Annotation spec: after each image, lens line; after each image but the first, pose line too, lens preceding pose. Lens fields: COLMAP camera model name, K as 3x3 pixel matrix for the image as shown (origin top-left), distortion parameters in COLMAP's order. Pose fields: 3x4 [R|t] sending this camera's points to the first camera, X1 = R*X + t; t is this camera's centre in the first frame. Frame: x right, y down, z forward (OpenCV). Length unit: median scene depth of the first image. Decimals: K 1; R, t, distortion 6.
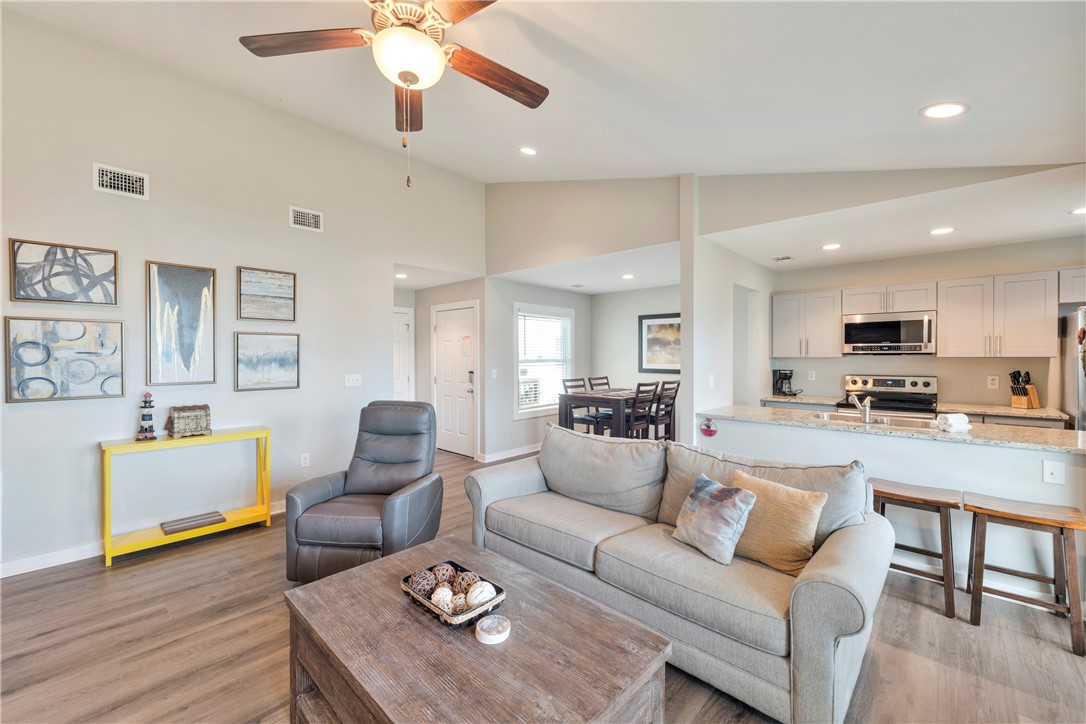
lens RADIAL K [[432.0, 0, 541.7], [0, 432.0, 357.3], [0, 0, 1]] dist [0.000593, -0.001413]
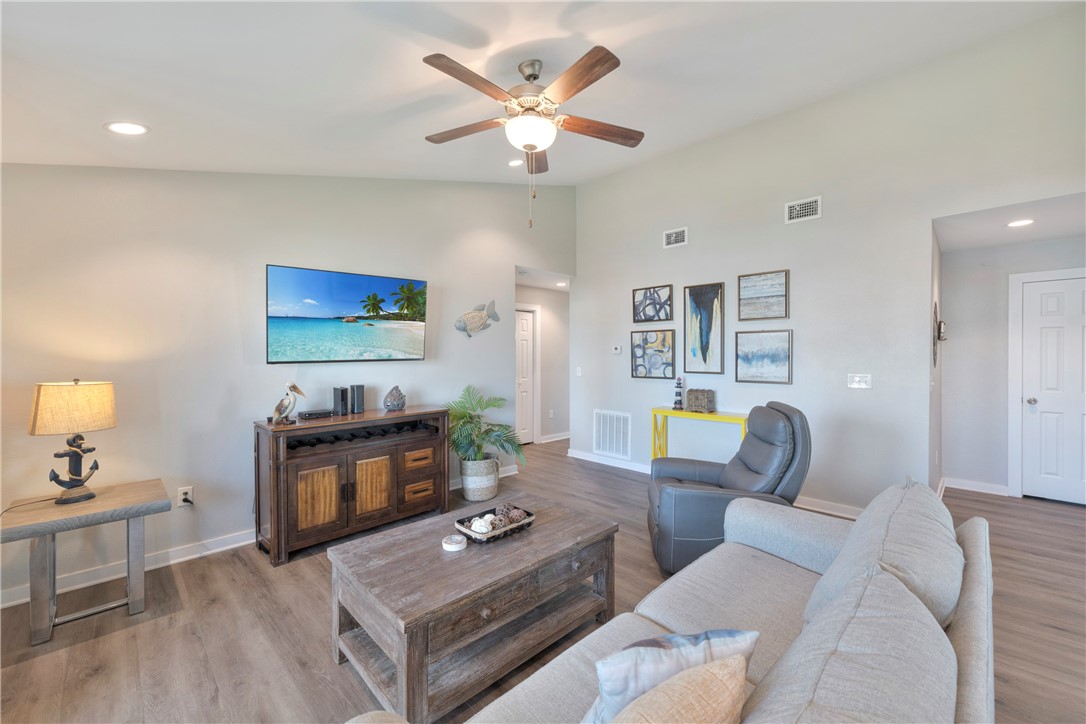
lens RADIAL K [[432.0, 0, 544.6], [0, 432.0, 361.6], [0, 0, 1]] dist [0.000593, -0.001413]
pose [[-0.021493, 0.020474, -0.999559, 0.589235], [0.000832, 0.999790, 0.020461, -0.002145], [0.999769, -0.000392, -0.021505, 0.599856]]
